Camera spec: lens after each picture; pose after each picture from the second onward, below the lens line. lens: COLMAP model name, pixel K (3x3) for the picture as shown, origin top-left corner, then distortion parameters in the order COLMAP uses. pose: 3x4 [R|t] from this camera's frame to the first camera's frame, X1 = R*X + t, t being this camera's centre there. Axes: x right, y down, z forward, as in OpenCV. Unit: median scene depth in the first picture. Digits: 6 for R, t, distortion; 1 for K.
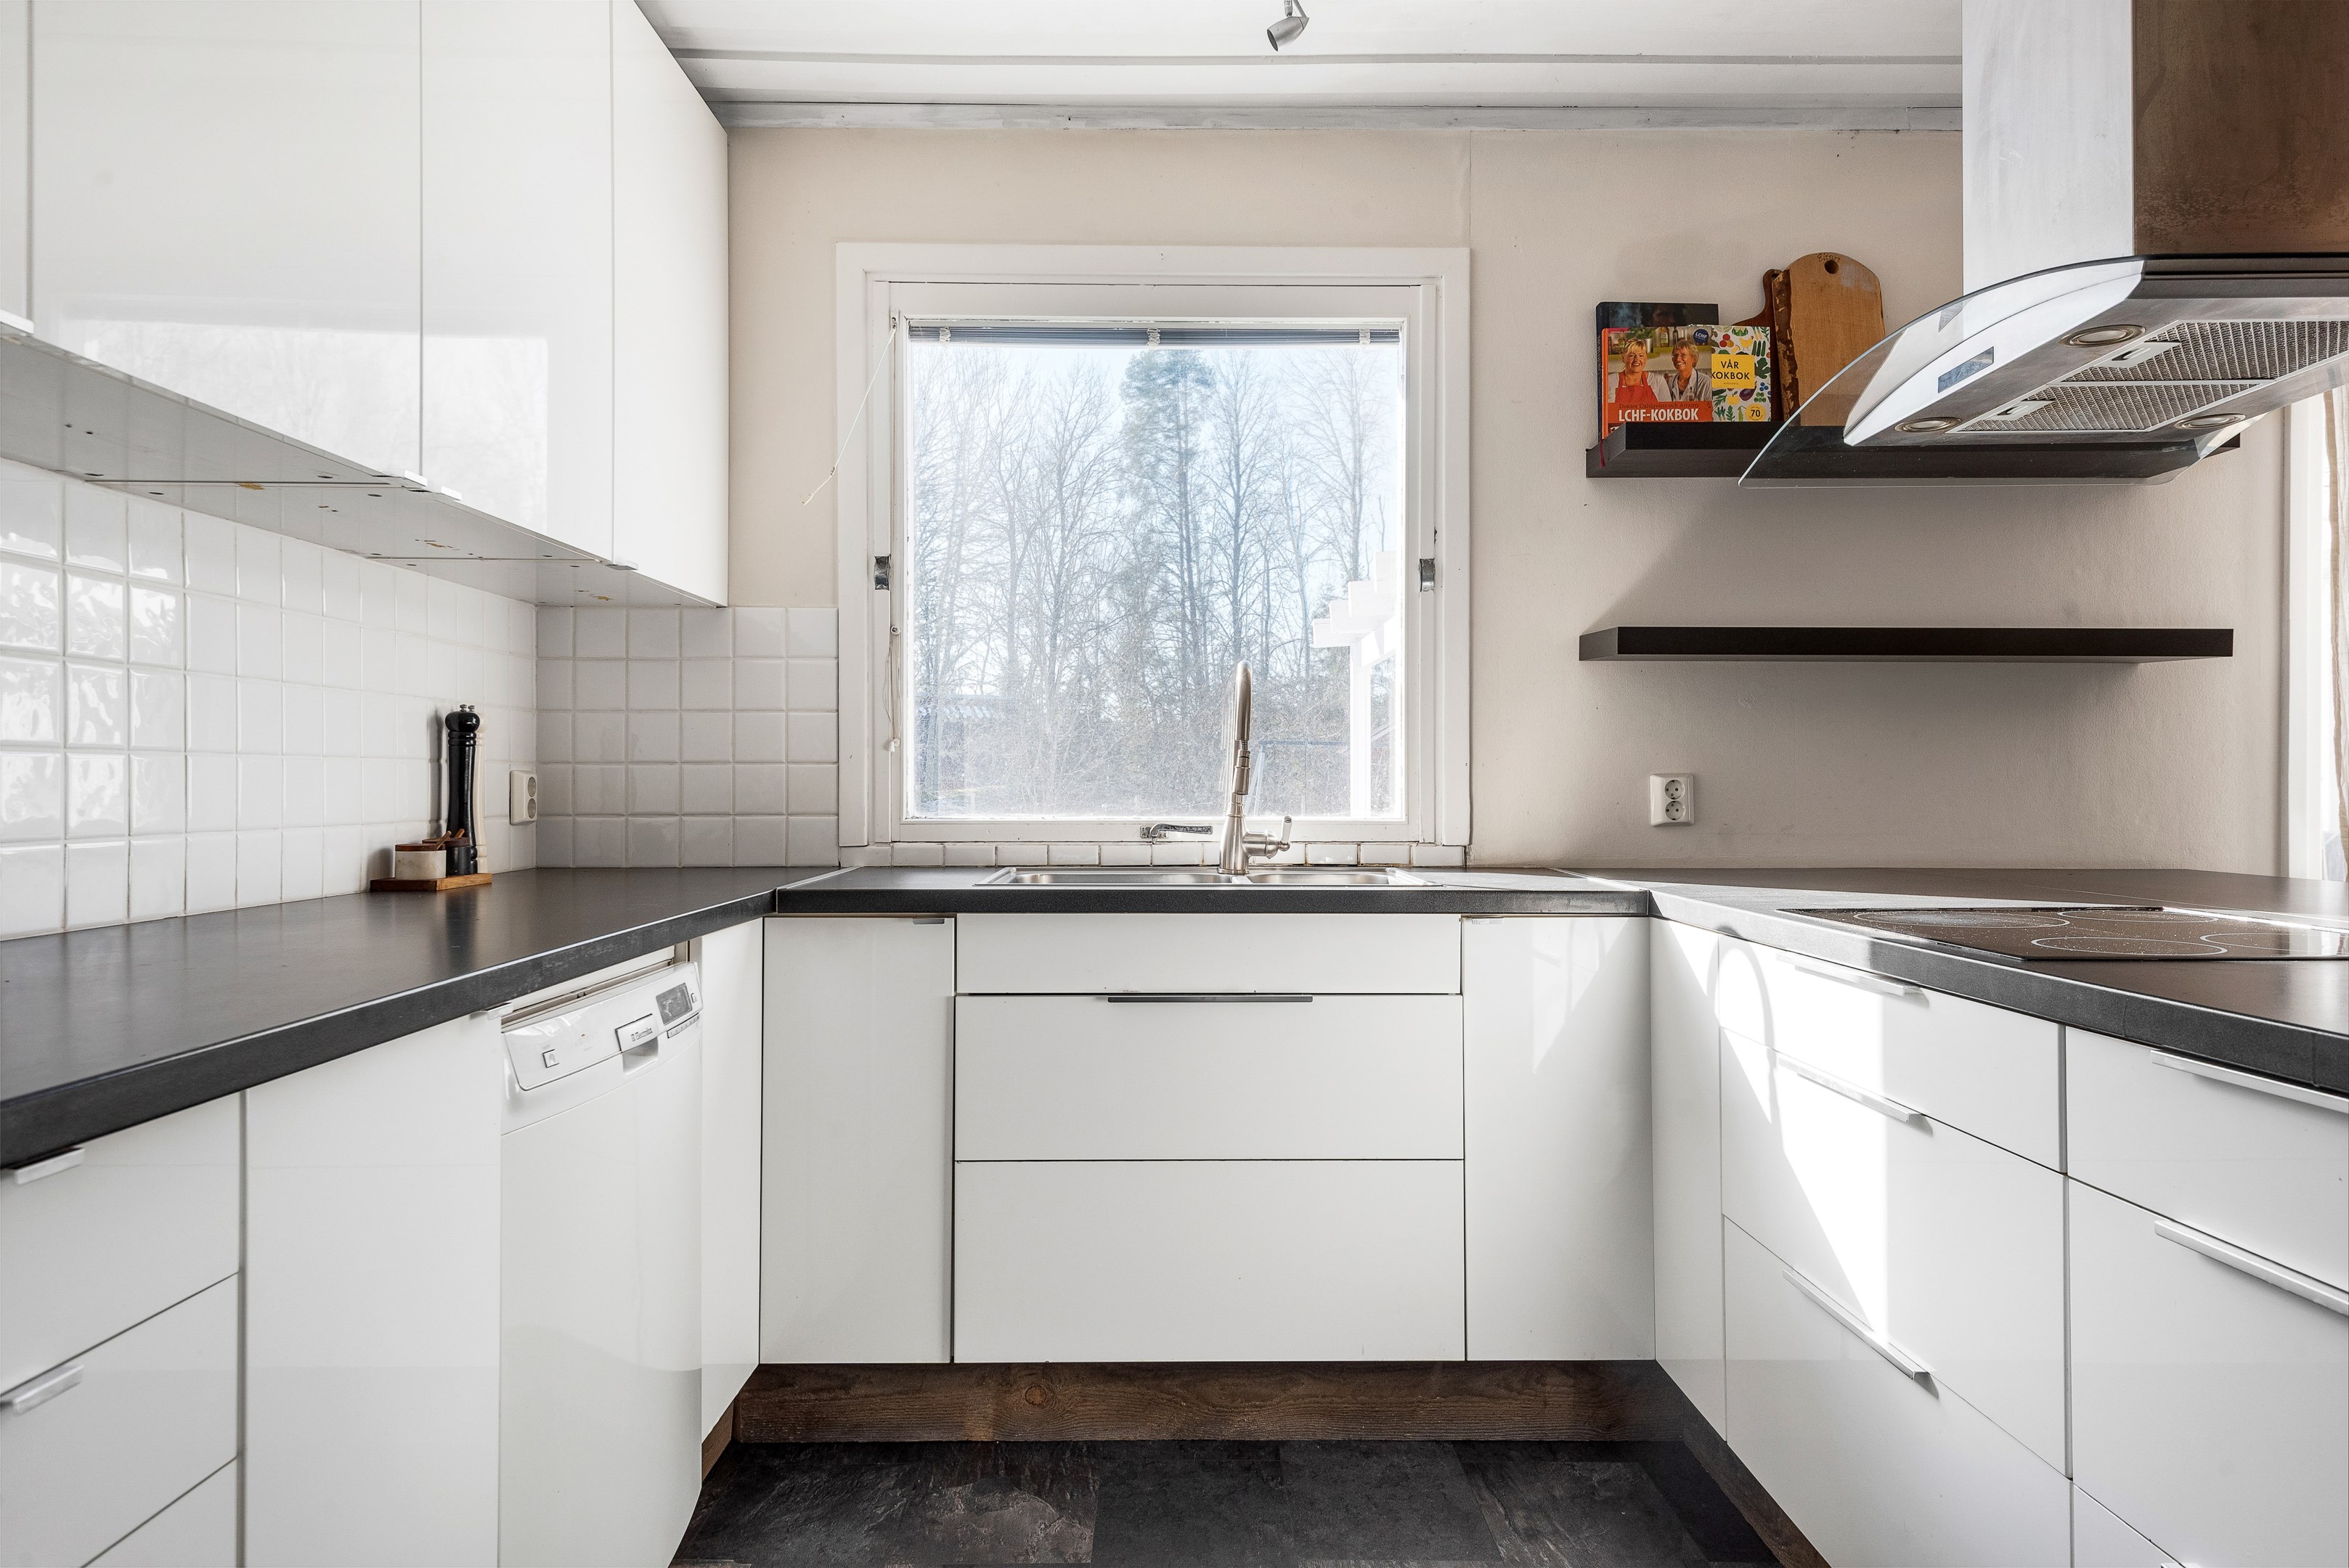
lens RADIAL K [[1504.1, 0, 1209.1], [0, 1504.1, 787.4], [0, 0, 1]] dist [0.044513, -0.014394]
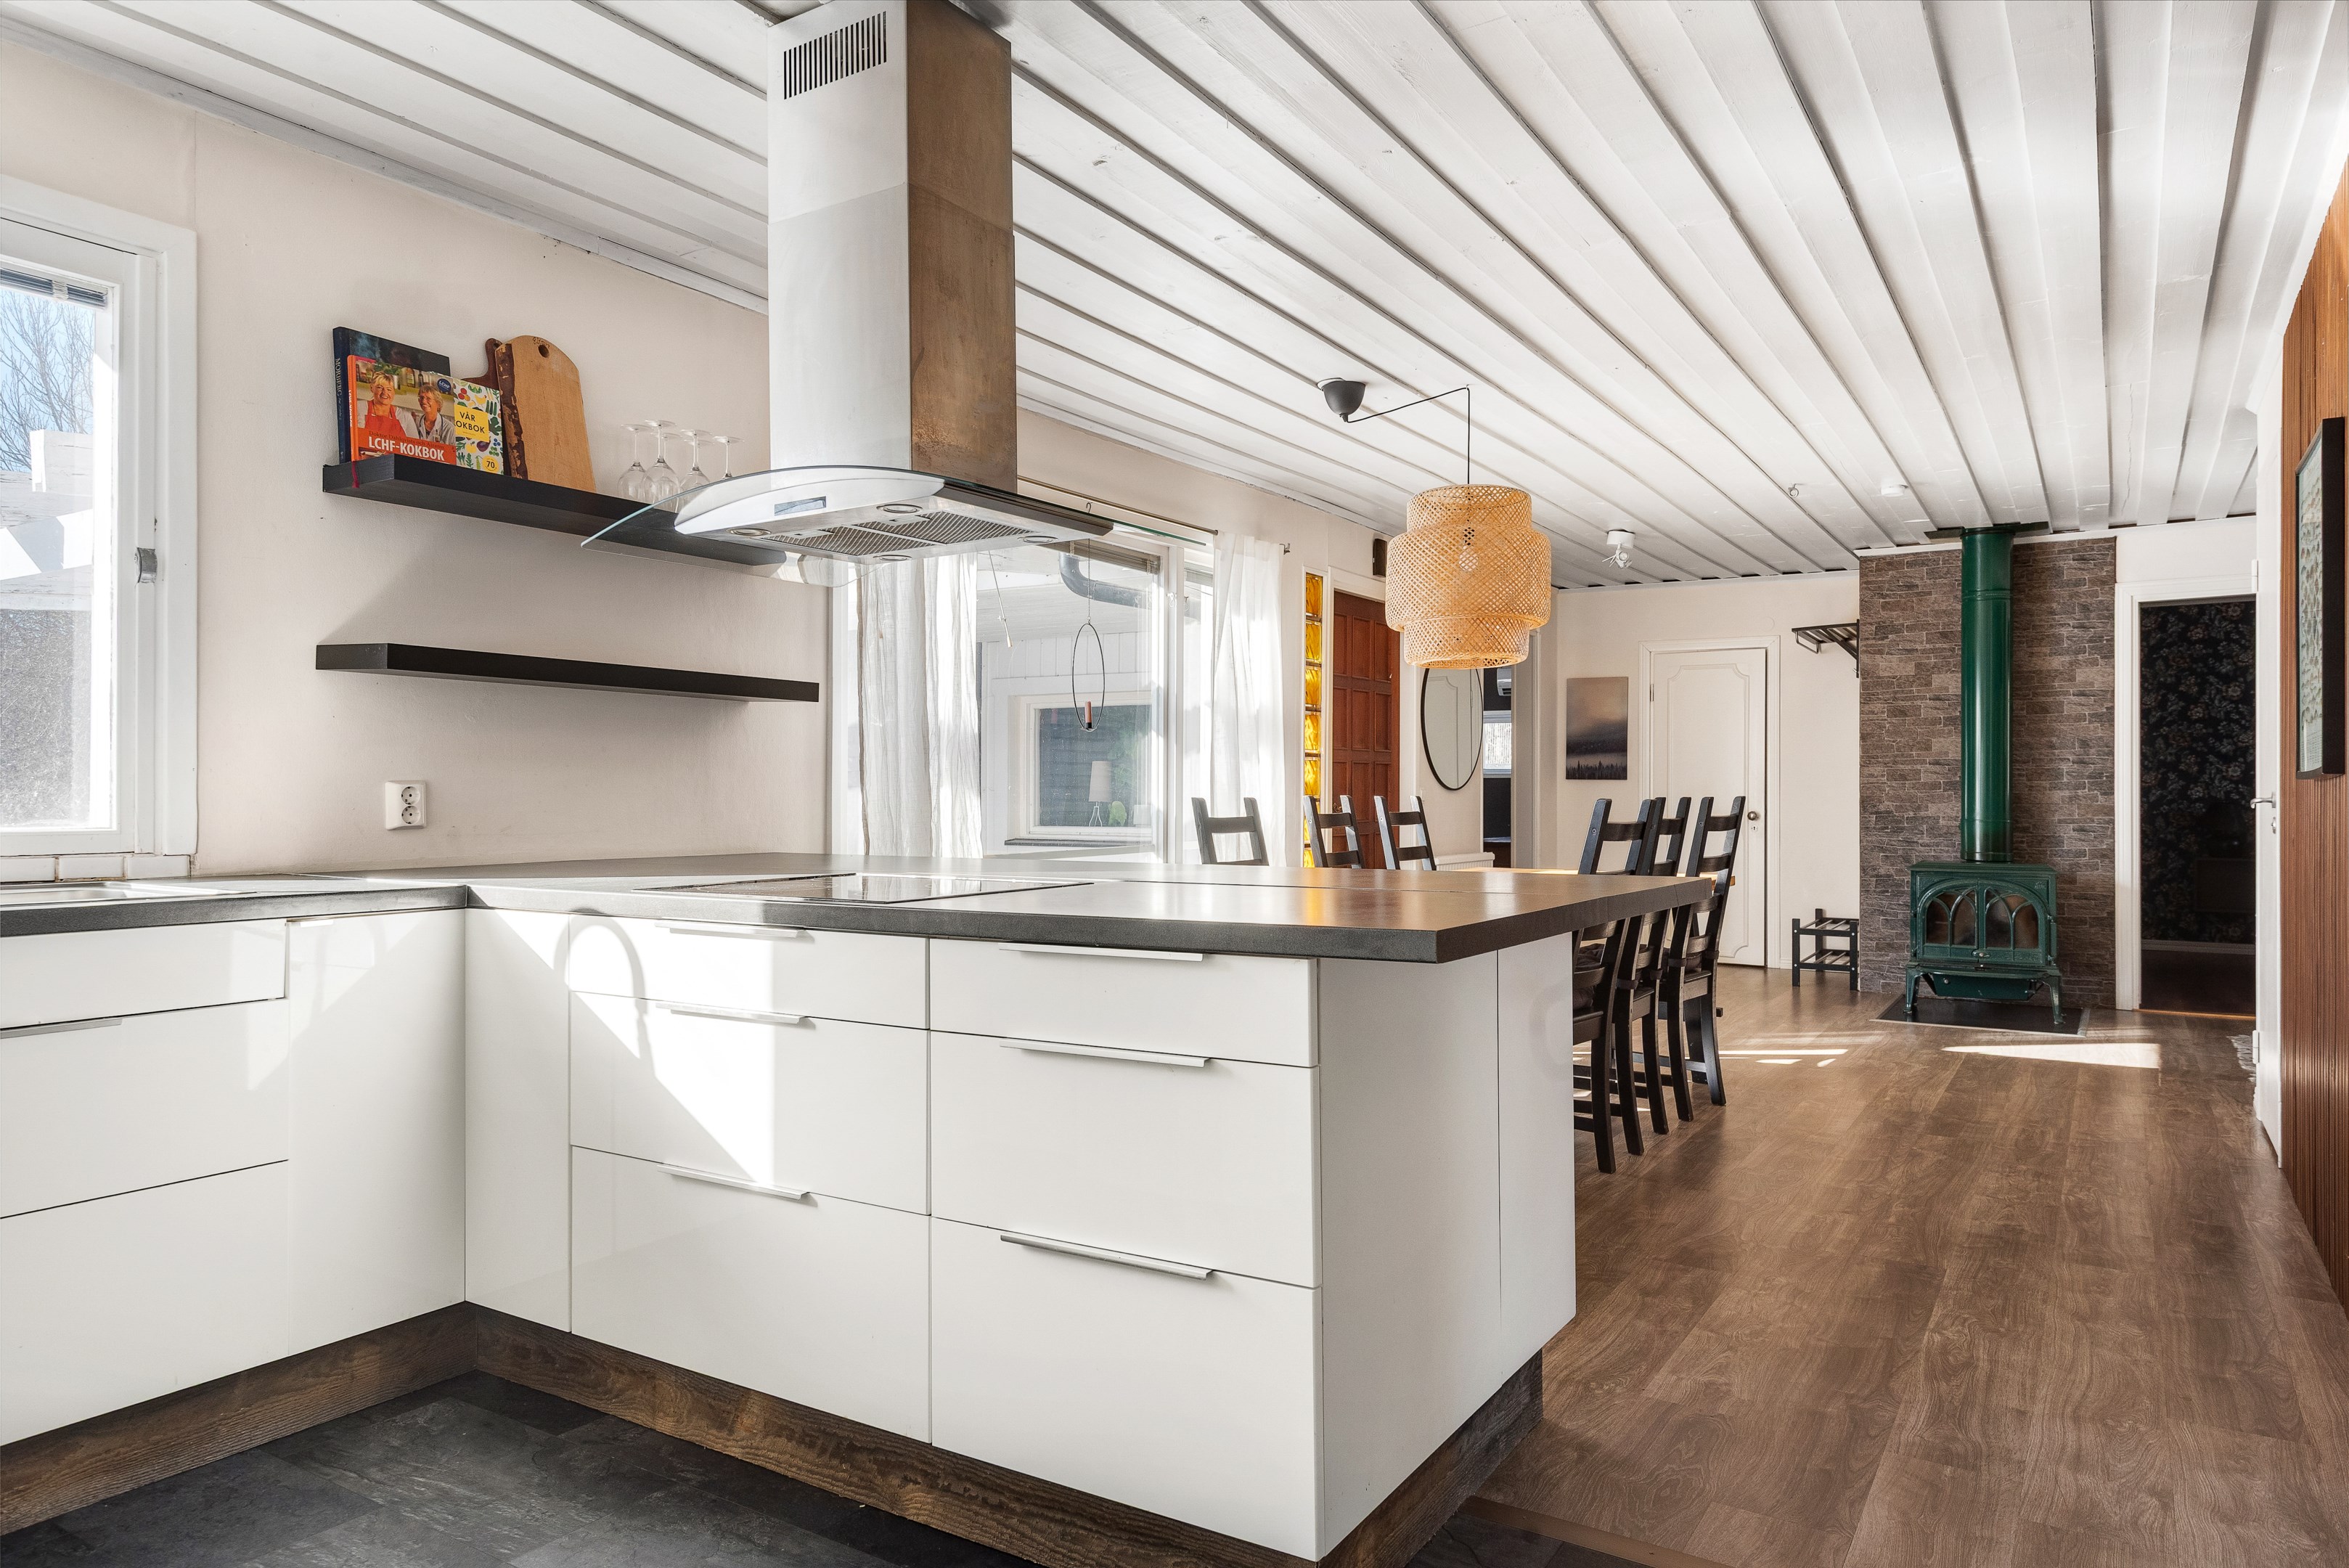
lens RADIAL K [[1504.3, 0, 1163.5], [0, 1504.3, 784.6], [0, 0, 1]] dist [0.044513, -0.014394]
pose [[0.558480, 0.004176, 0.829508, -0.301229], [0.000275, 0.999986, -0.005220, -0.000550], [-0.829518, 0.003143, 0.558471, -0.054101]]
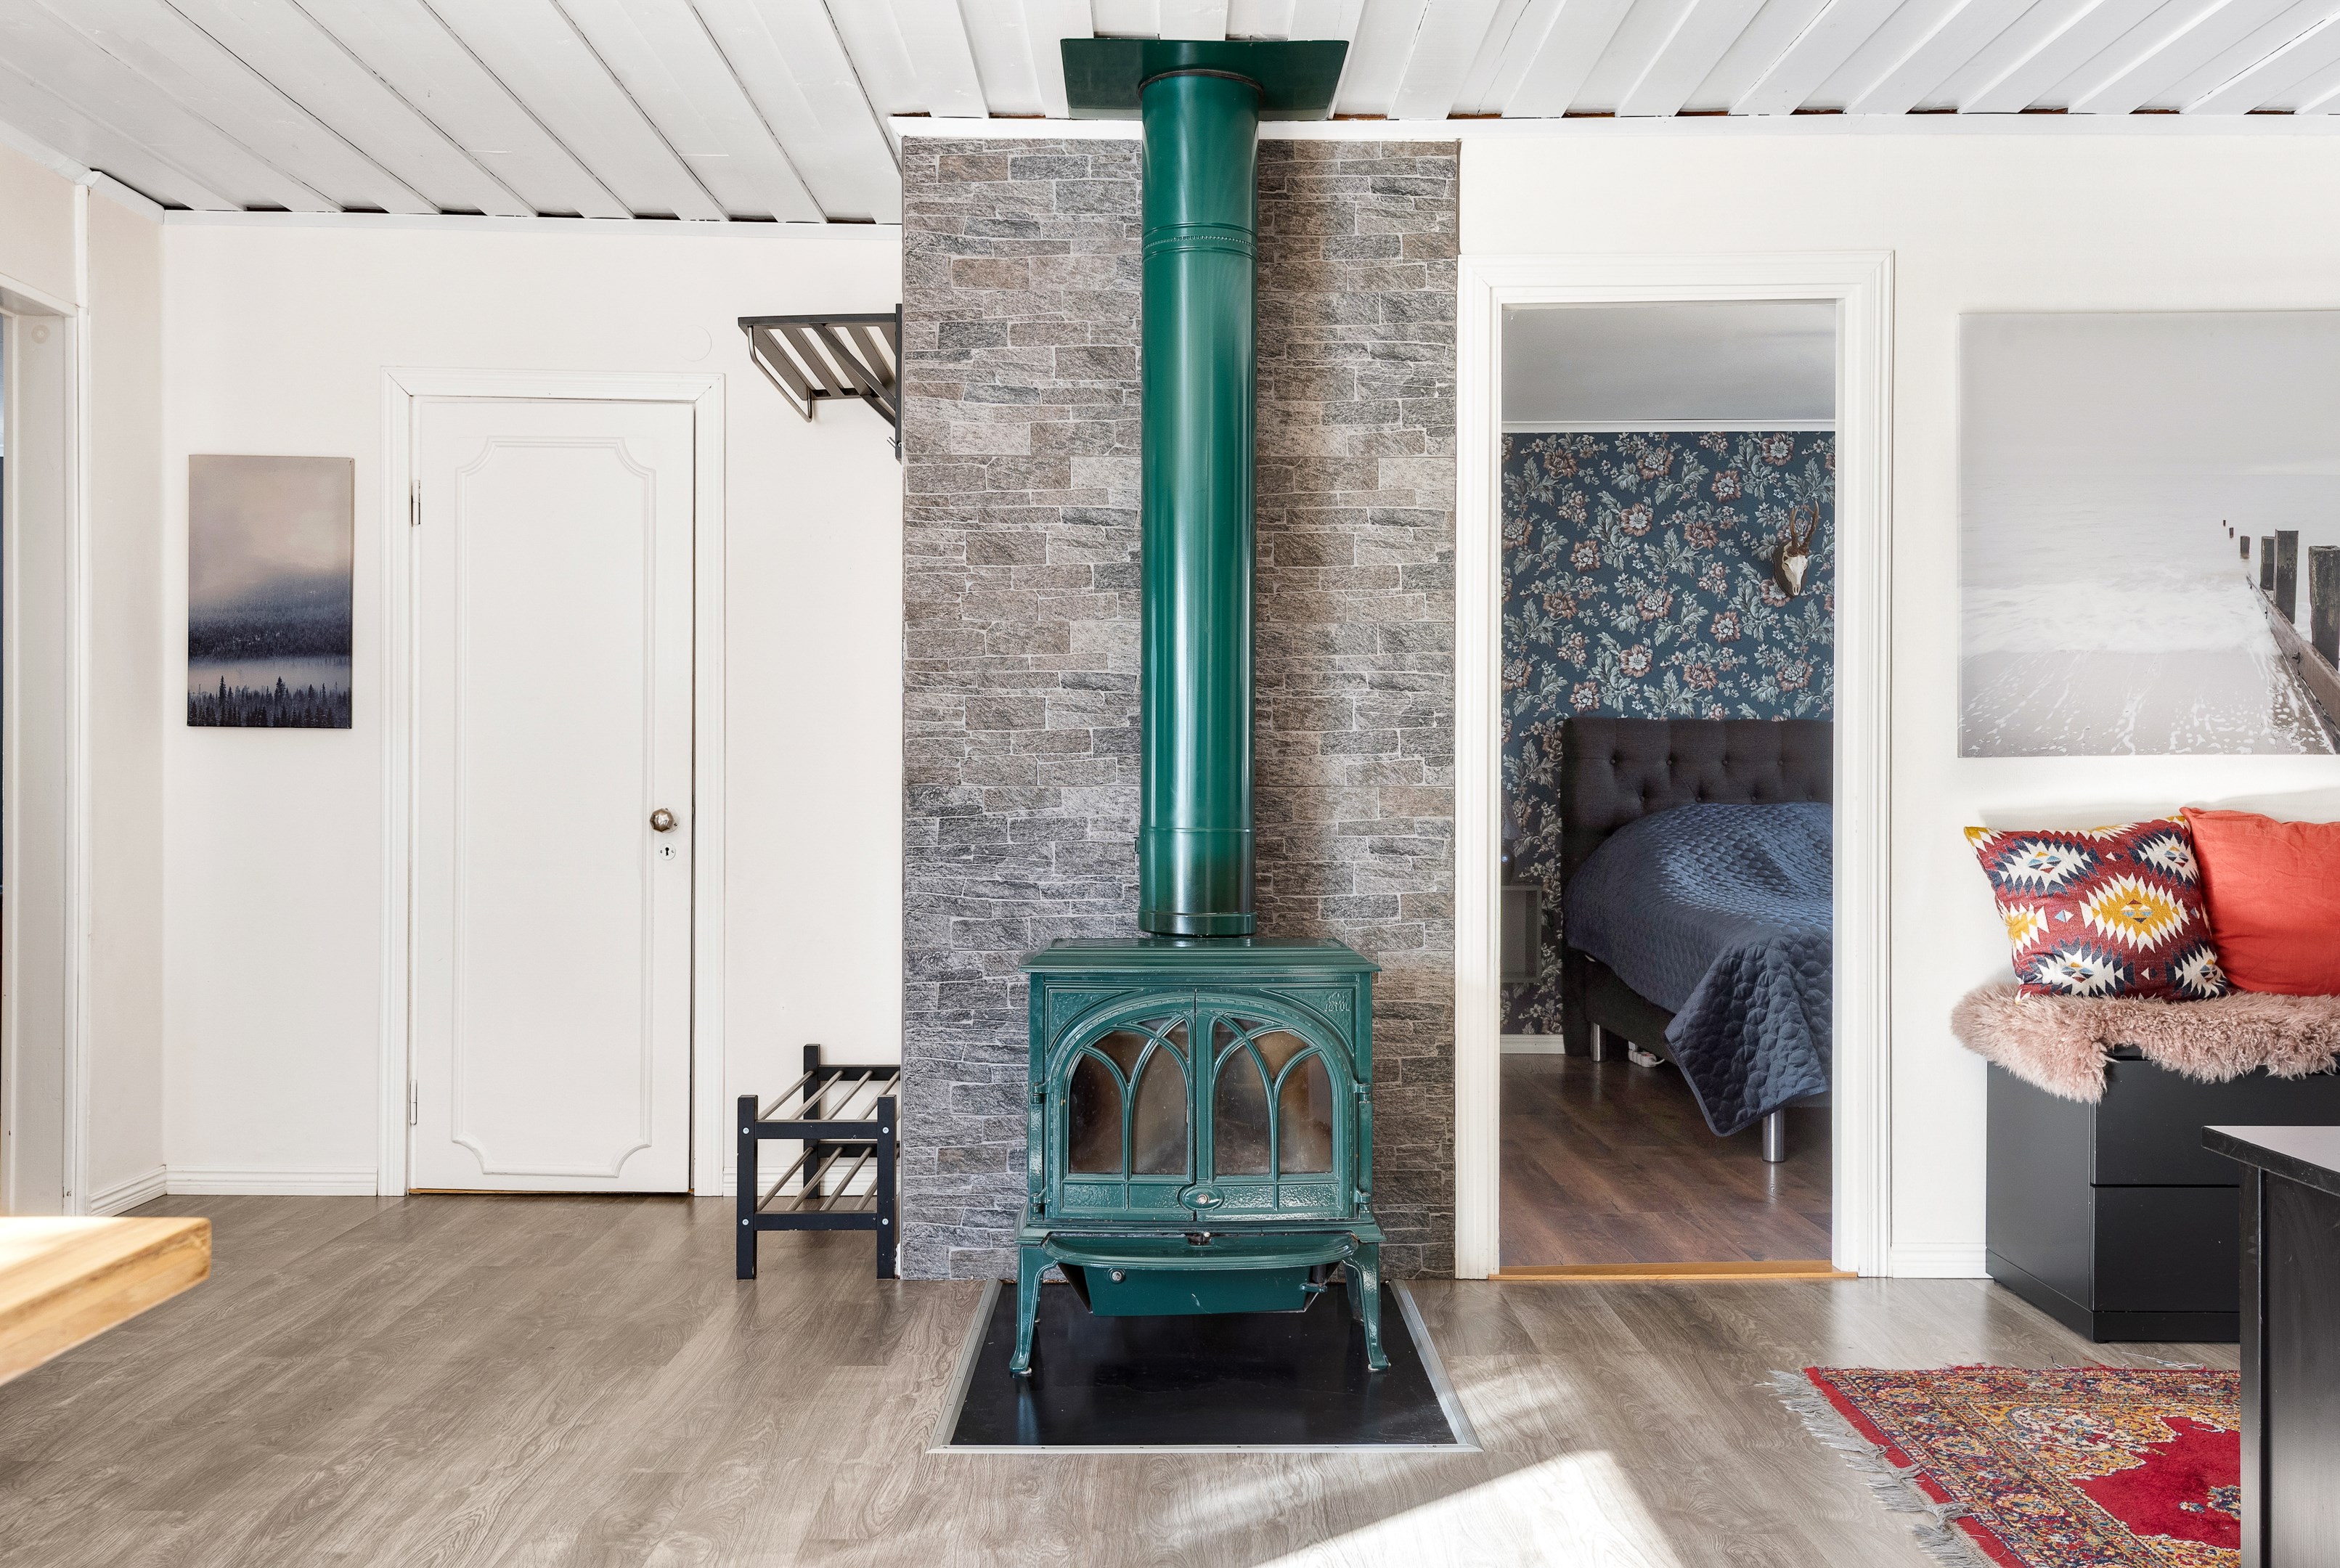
lens RADIAL K [[2024.3, 0, 1169.9], [0, 2024.3, 792.4], [0, 0, 1]] dist [0.023728, -0.004140]
pose [[0.032285, -0.005433, 0.999464, 1.283888], [-0.000211, 0.999985, 0.005443, 0.015594], [-0.999479, -0.000387, 0.032283, 0.204386]]
